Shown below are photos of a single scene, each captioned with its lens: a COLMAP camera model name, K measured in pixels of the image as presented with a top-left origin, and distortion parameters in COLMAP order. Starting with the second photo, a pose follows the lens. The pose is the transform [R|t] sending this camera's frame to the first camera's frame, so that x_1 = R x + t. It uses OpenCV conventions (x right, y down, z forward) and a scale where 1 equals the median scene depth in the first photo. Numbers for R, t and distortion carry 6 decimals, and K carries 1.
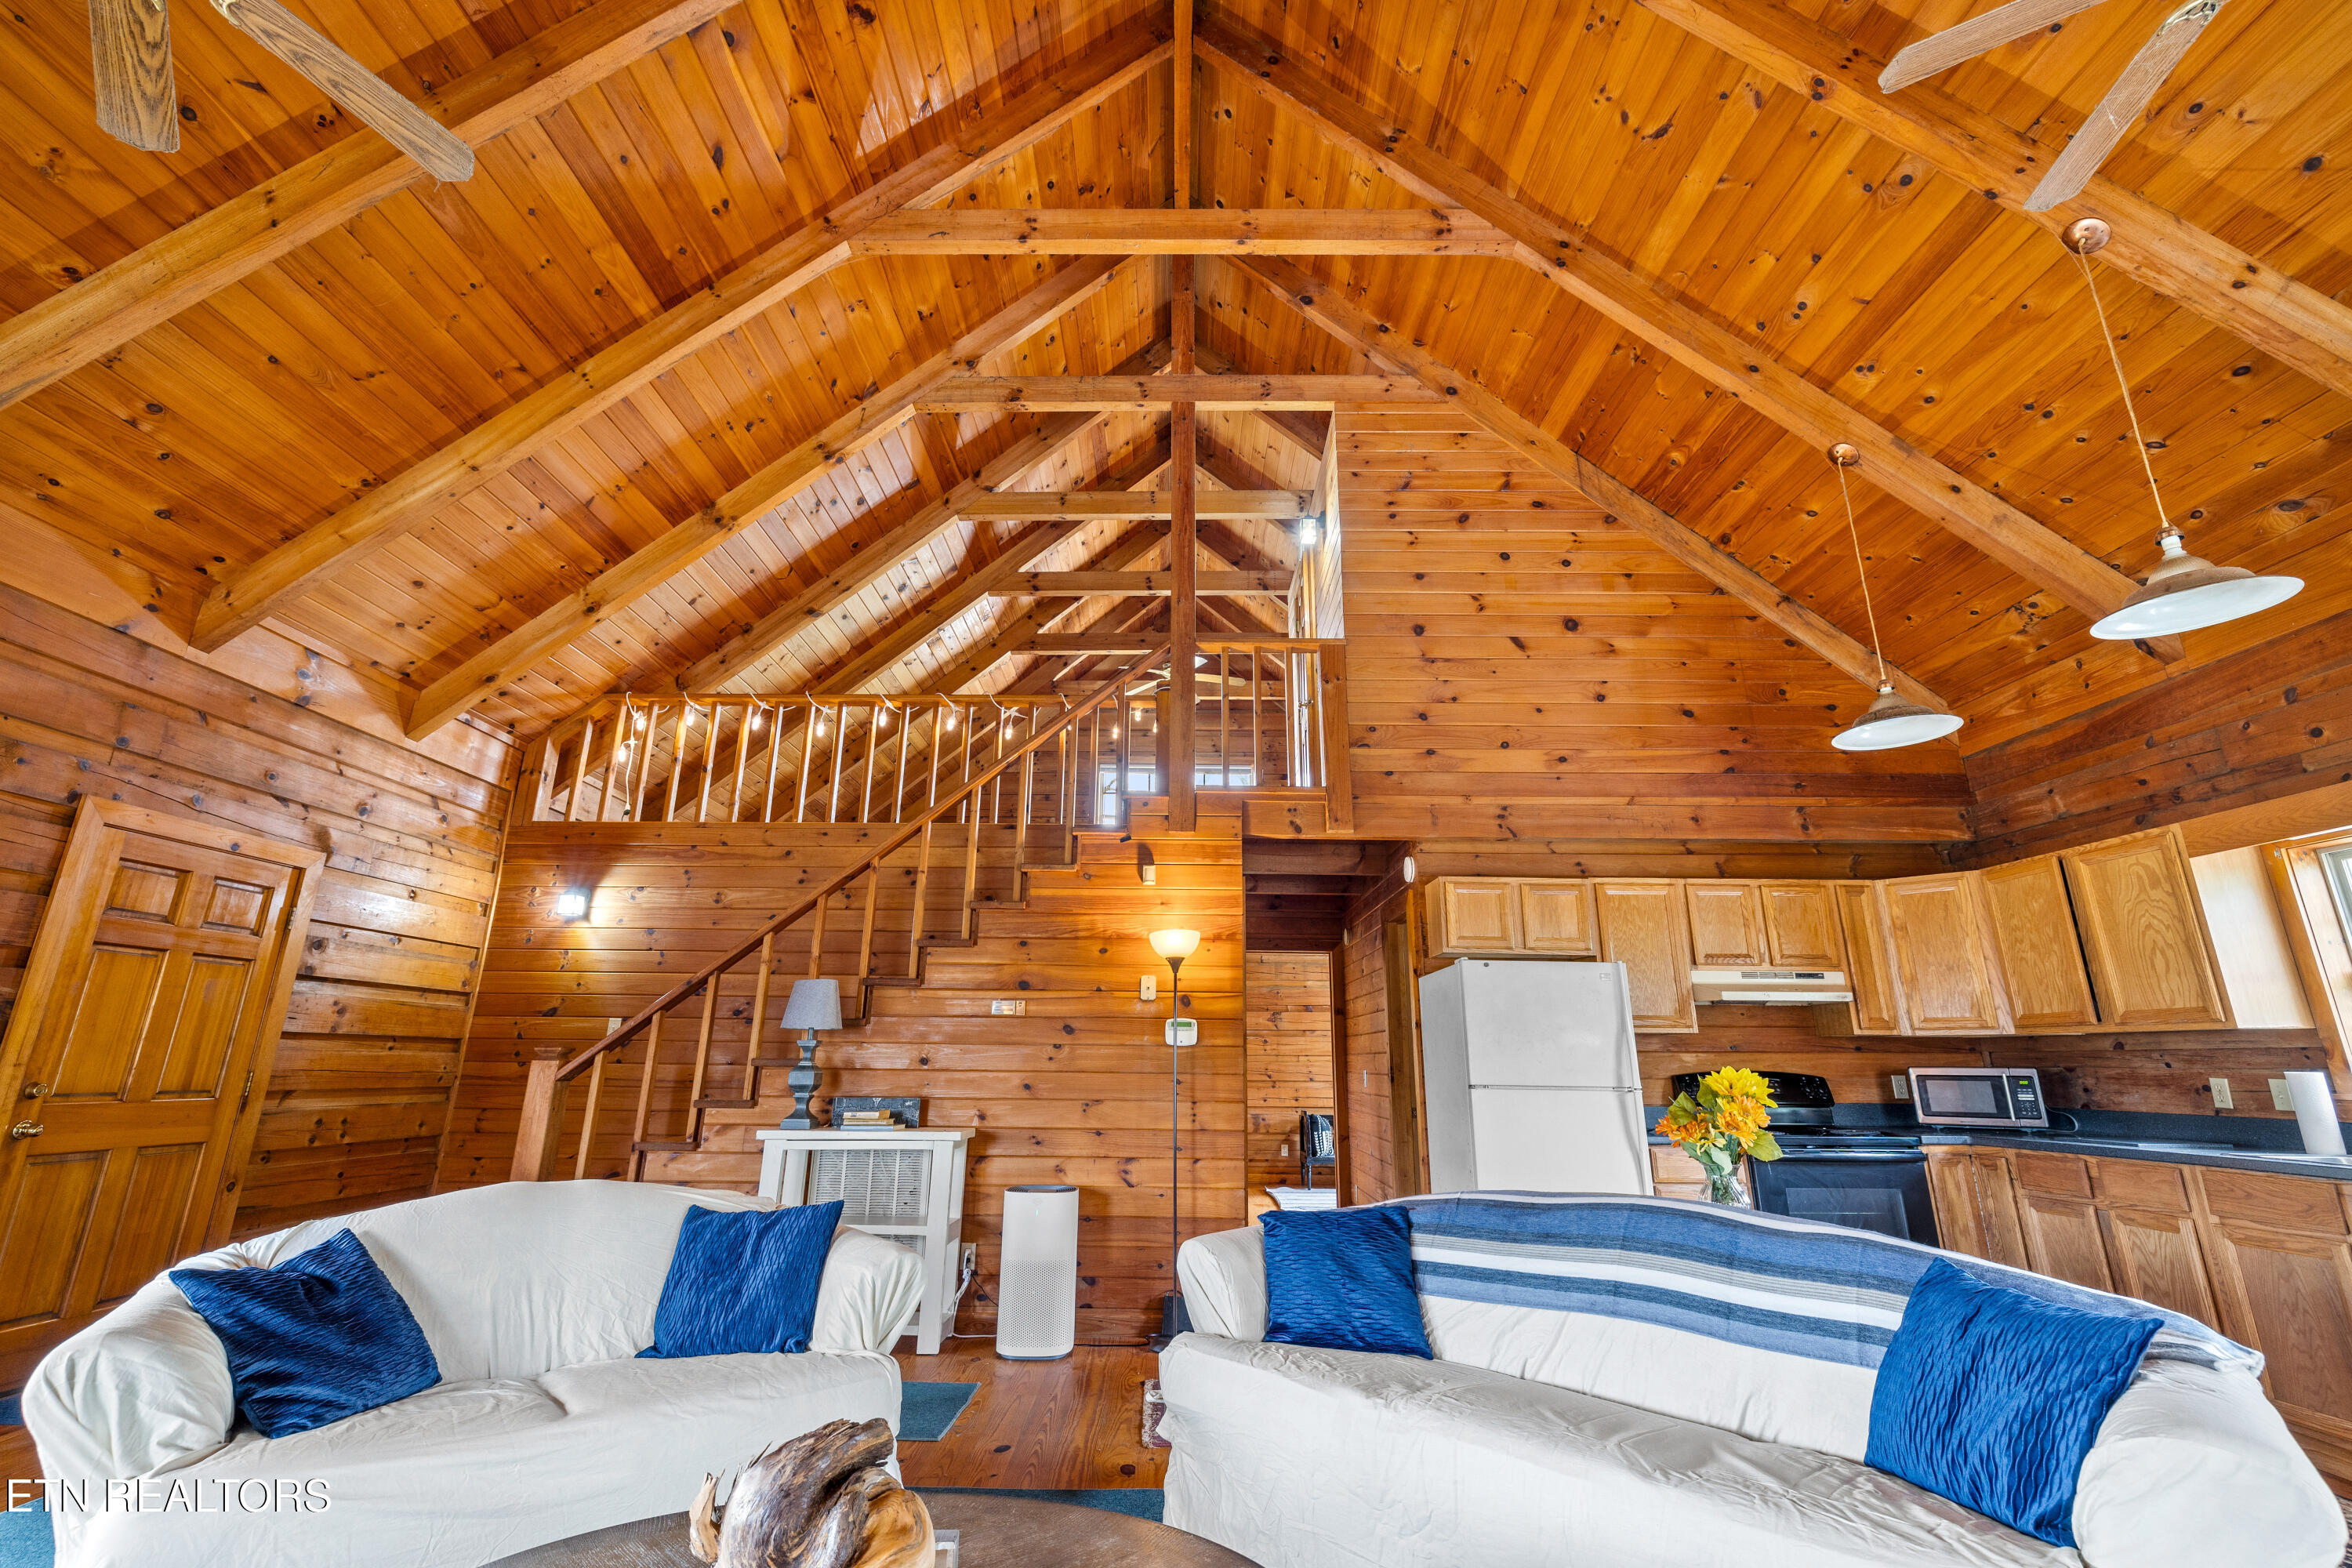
lens RADIAL K [[995.6, 0, 1169.5], [0, 995.6, 776.1], [0, 0, 1]] dist [0.002201, -0.000735]
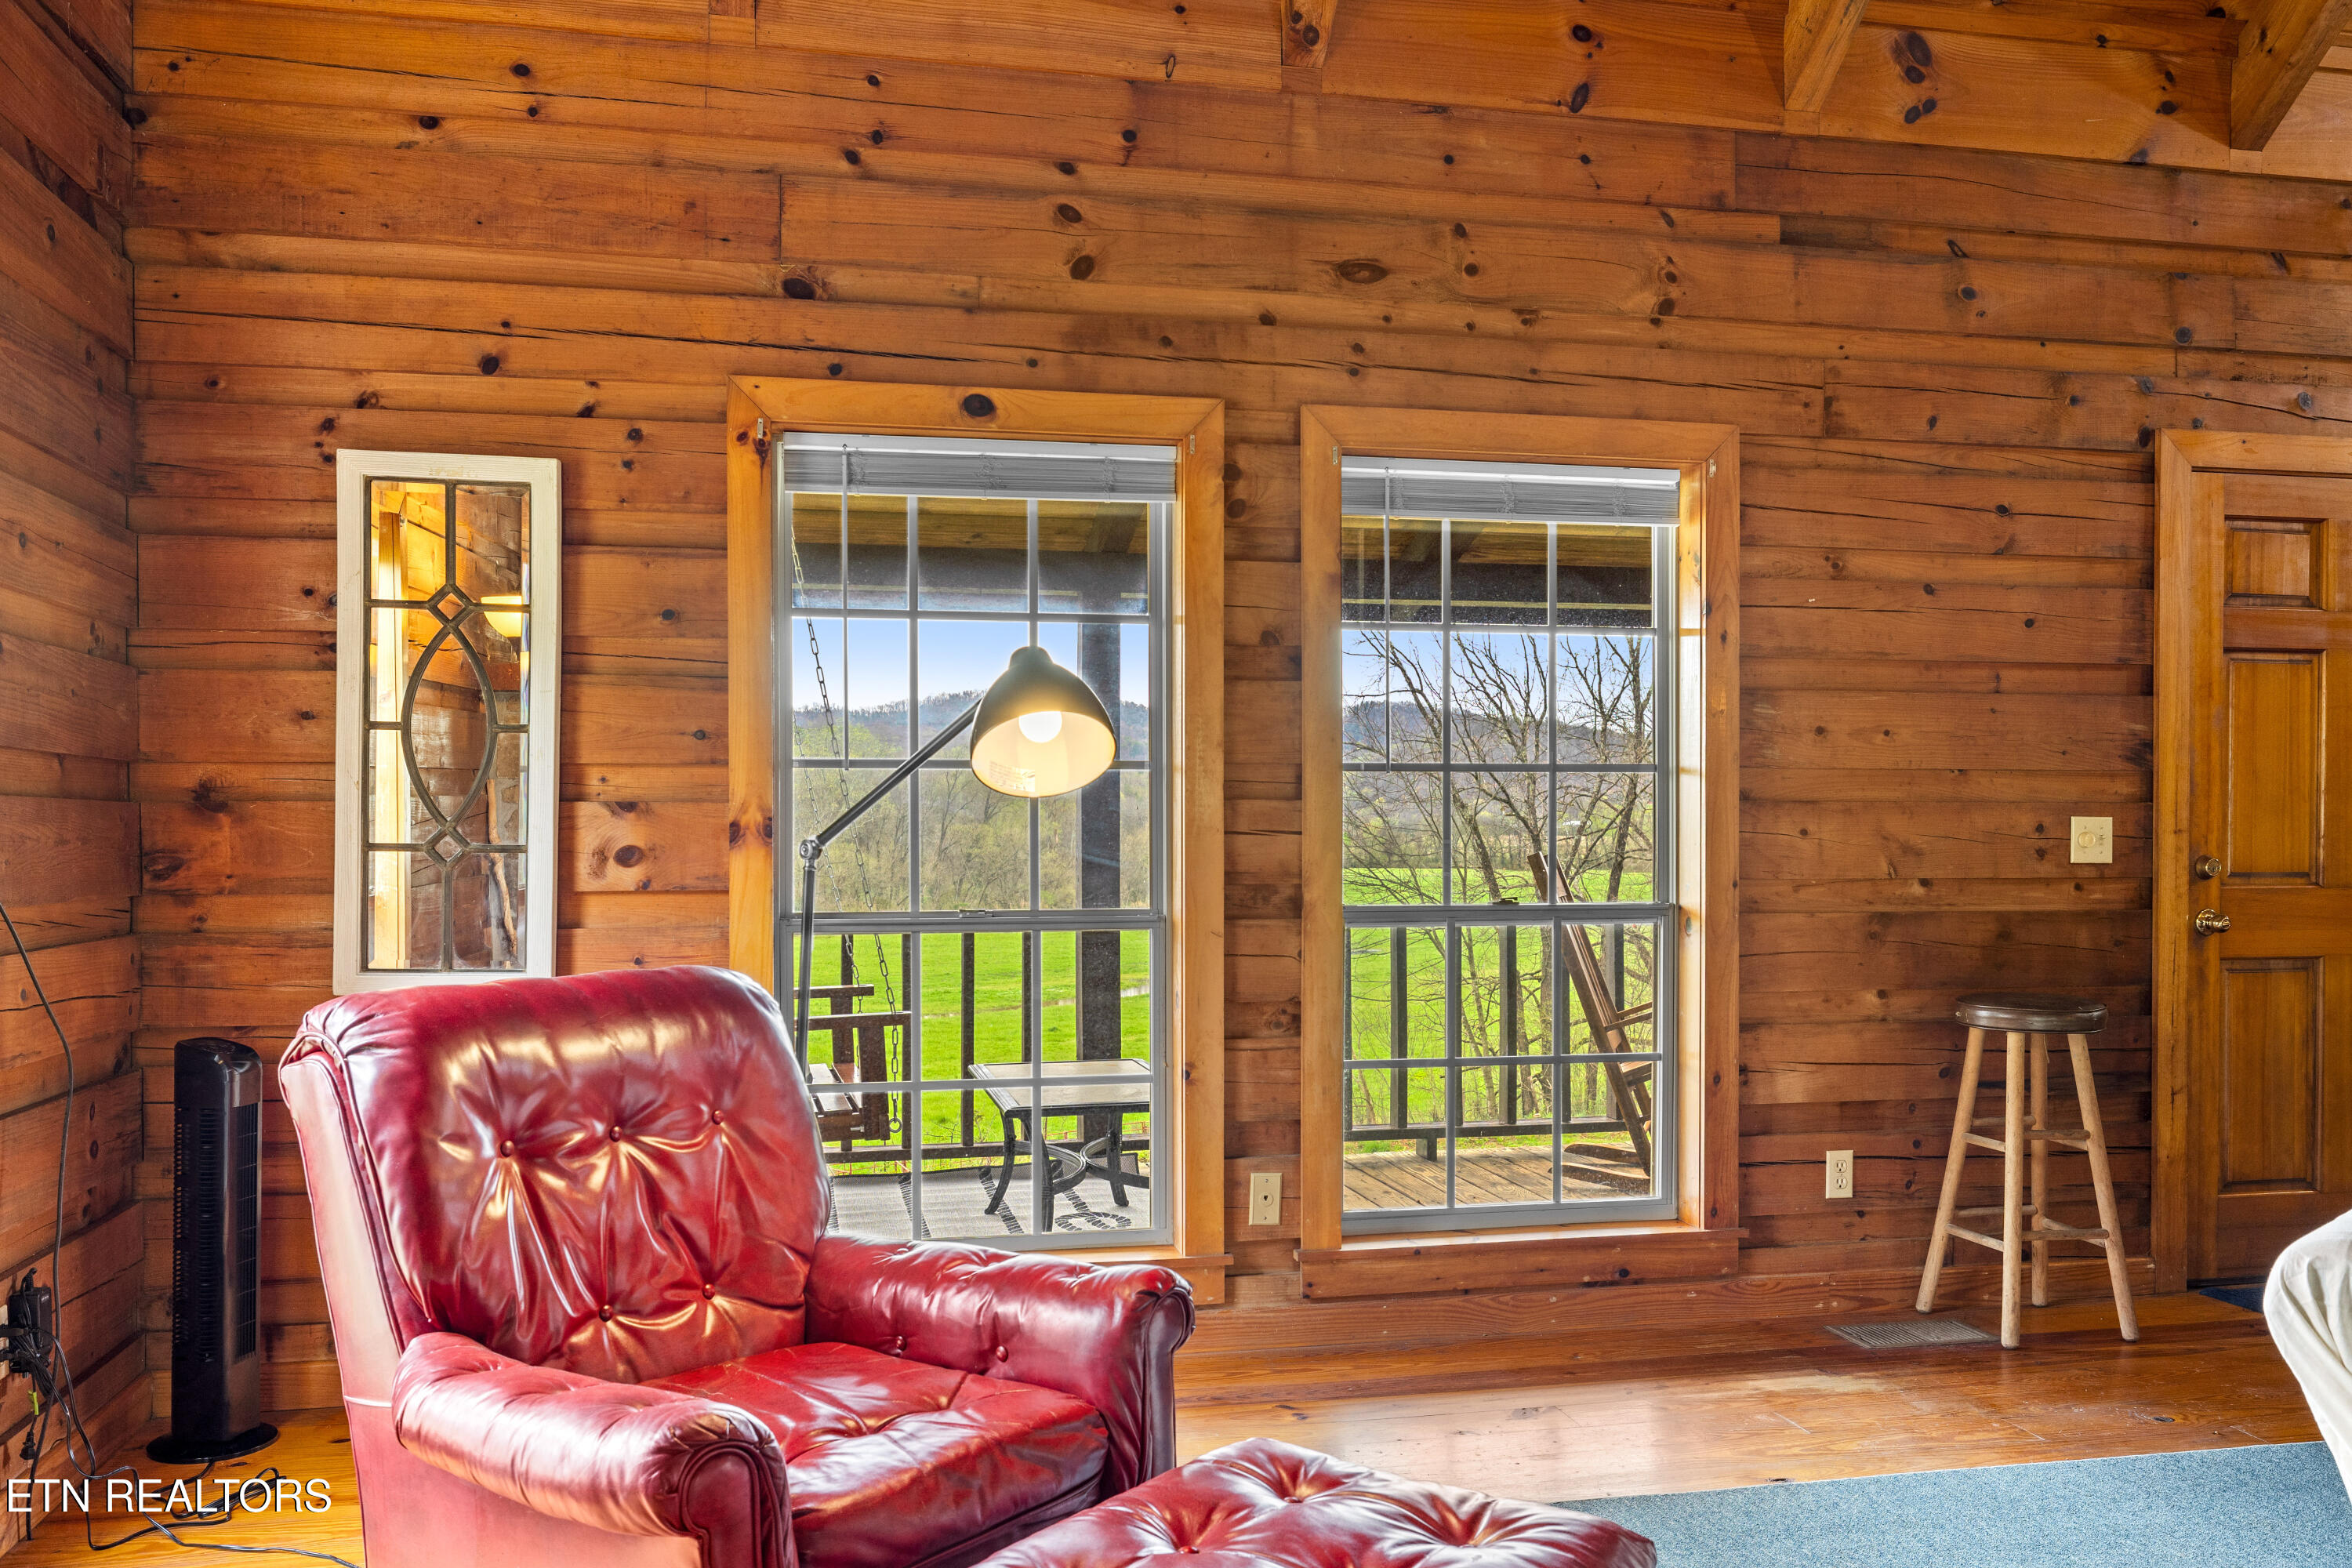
lens RADIAL K [[1832.0, 0, 1169.4], [0, 1832.0, 856.2], [0, 0, 1]] dist [0.007203, -0.012447]
pose [[0.213641, 0.004458, -0.976902, -0.050063], [0.276287, 0.958888, 0.064798, 0.024005], [0.937029, -0.283748, 0.203626, 0.063953]]
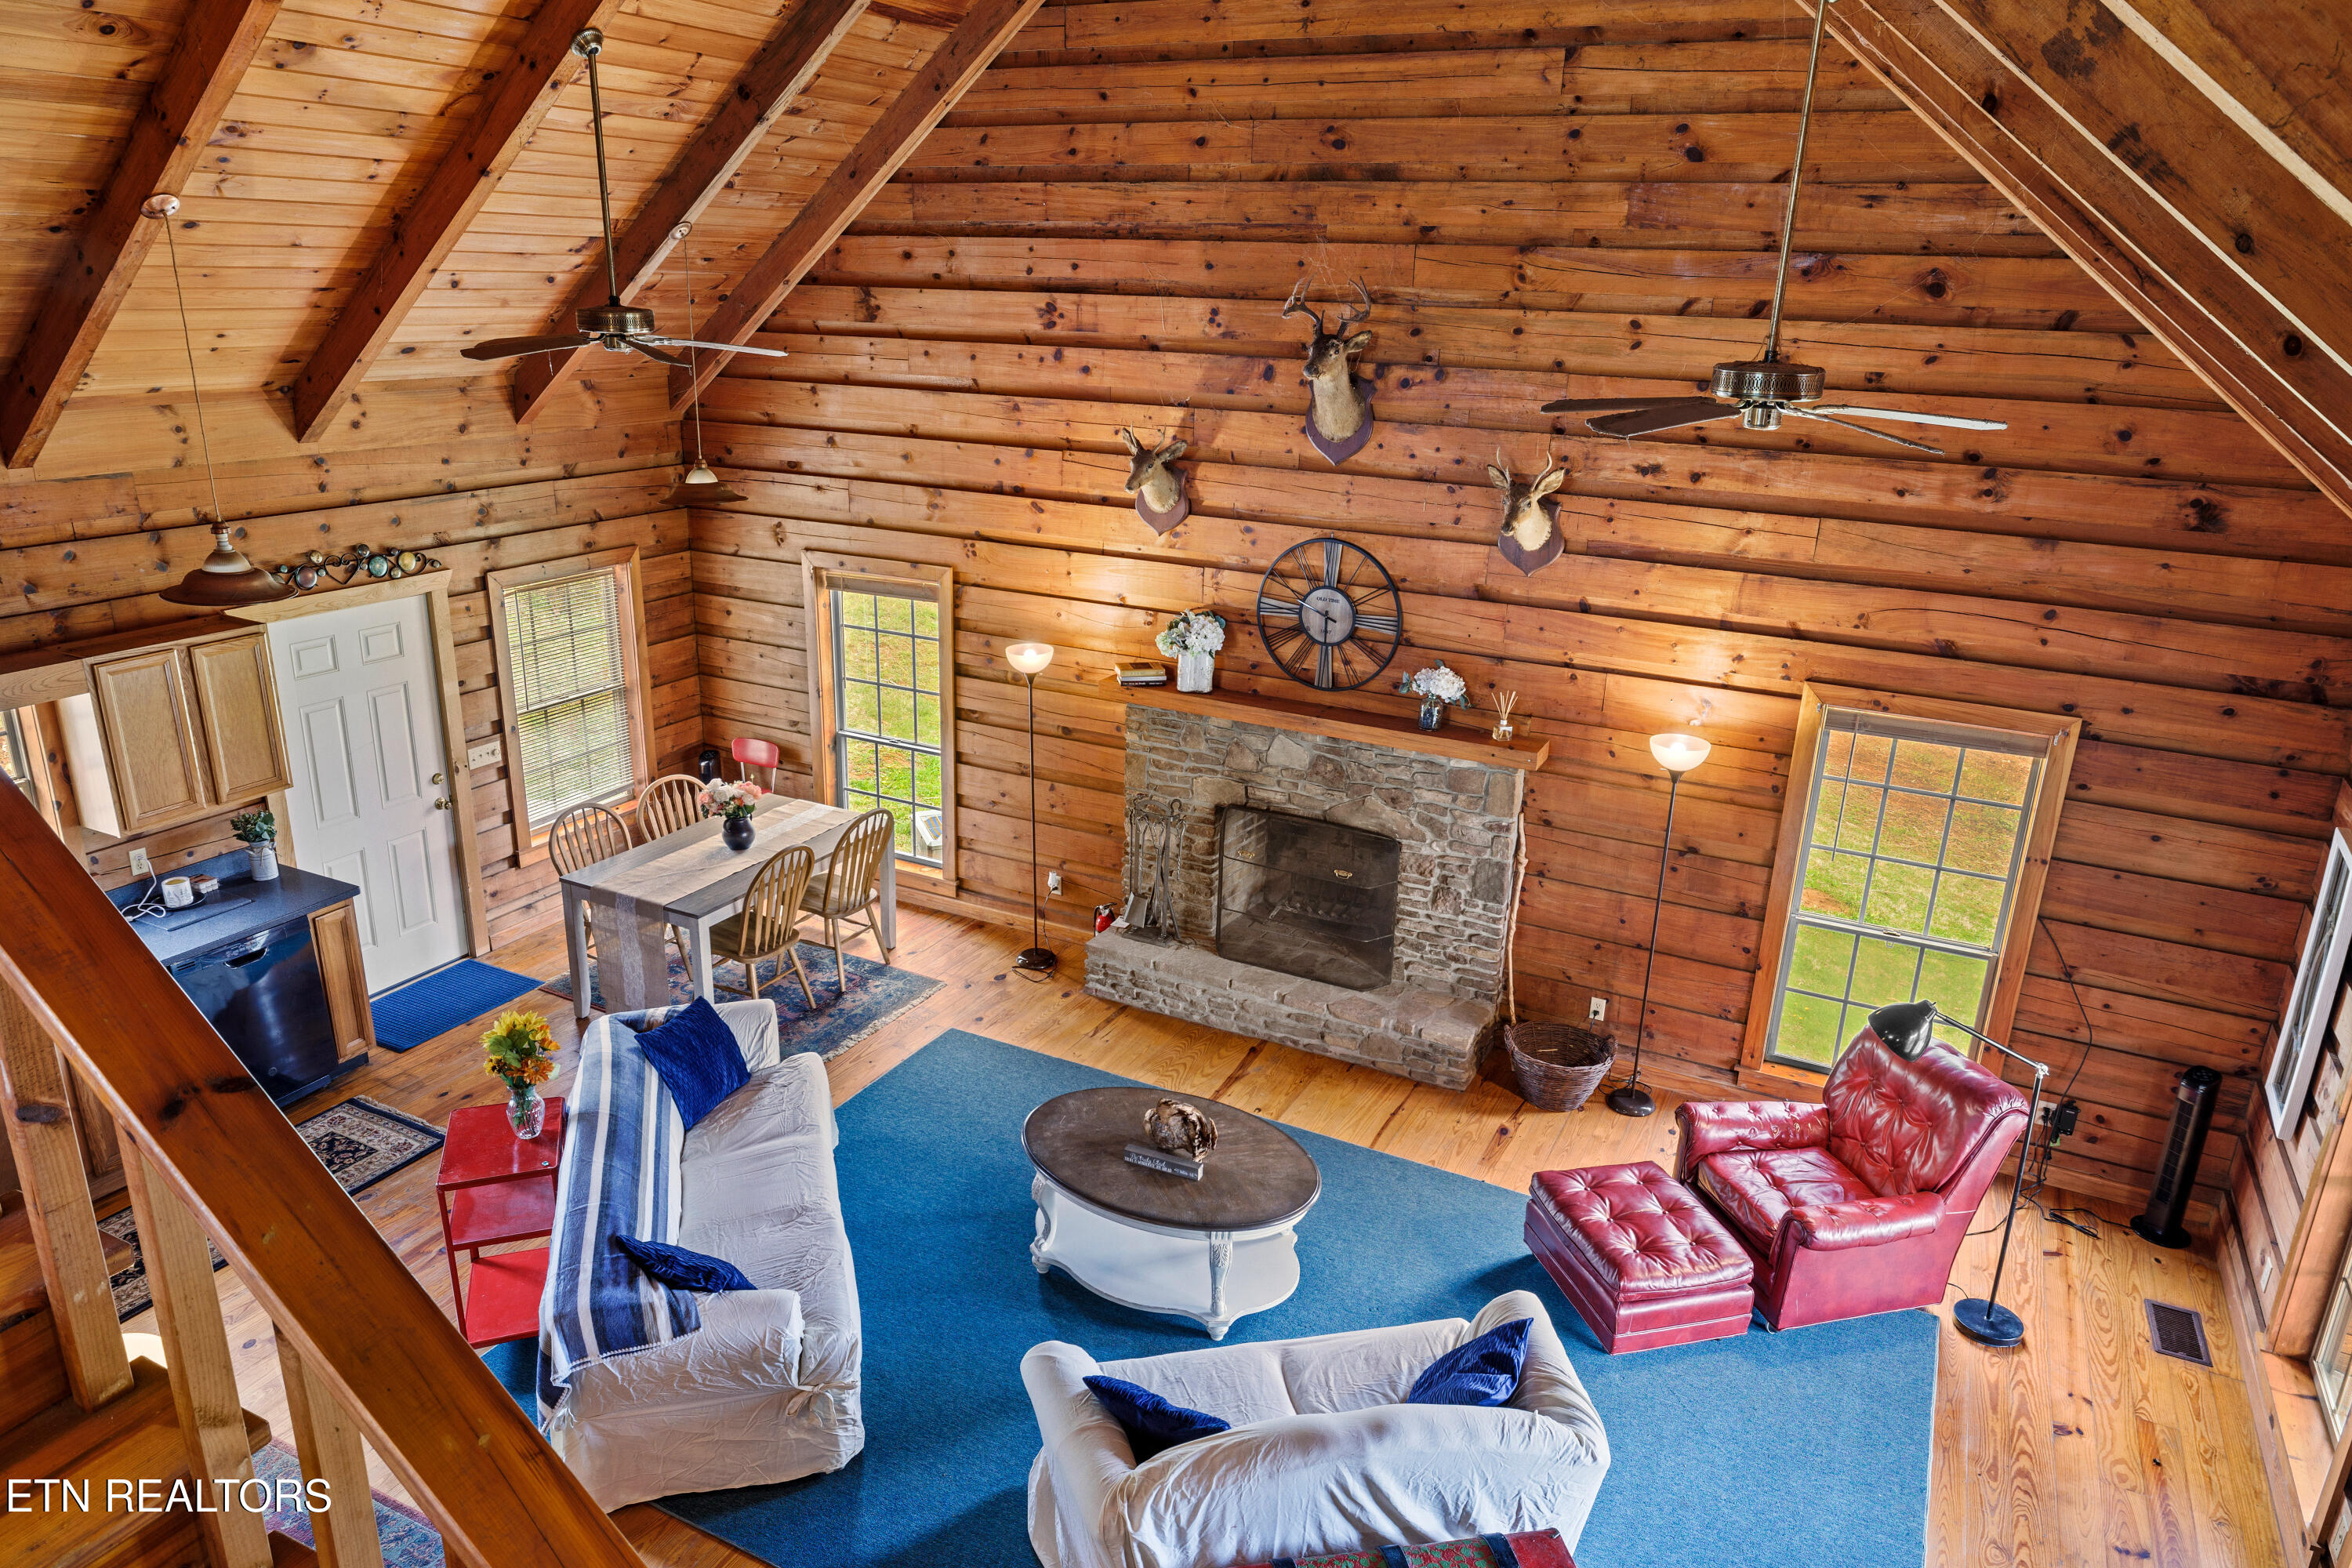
lens RADIAL K [[1503.9, 0, 1176.0], [0, 1503.9, 770.6], [0, 0, 1]] dist [0.001493, -0.007467]
pose [[-0.893967, -0.172765, 0.413491, -0.541456], [-0.159812, 0.984938, 0.066013, -0.160946], [-0.418668, -0.007067, -0.908112, 1.365159]]
